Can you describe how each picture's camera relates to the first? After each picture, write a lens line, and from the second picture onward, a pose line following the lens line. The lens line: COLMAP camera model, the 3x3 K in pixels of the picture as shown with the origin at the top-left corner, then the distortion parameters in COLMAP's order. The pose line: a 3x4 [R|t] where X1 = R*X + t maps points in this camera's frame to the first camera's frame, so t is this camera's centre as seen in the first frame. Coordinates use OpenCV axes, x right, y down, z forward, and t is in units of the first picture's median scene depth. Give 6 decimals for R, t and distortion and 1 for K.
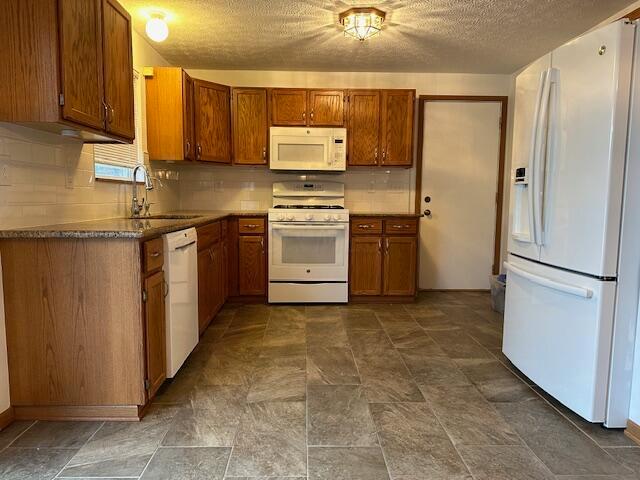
lens RADIAL K [[442.8, 0, 318.3], [0, 442.8, 242.3], [0, 0, 1]] dist [0.154637, -0.242548]
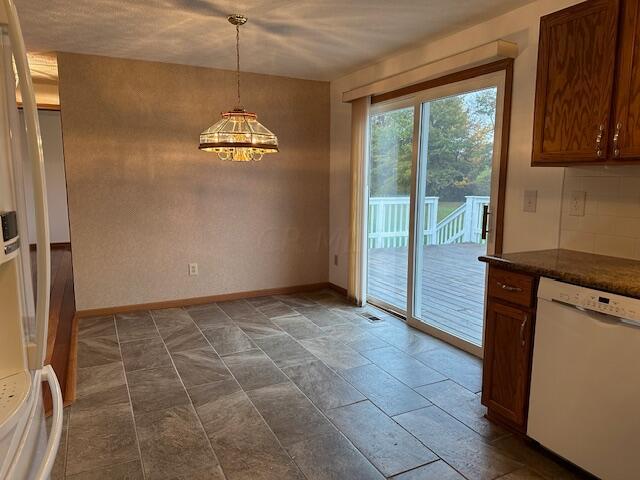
lens RADIAL K [[442.8, 0, 318.3], [0, 442.8, 242.3], [0, 0, 1]] dist [0.154637, -0.242548]
pose [[-0.904086, 0.048836, -0.424550, 0.514248], [-0.055602, 0.971562, 0.230165, -0.317651], [0.423717, 0.231695, -0.875660, 1.904195]]
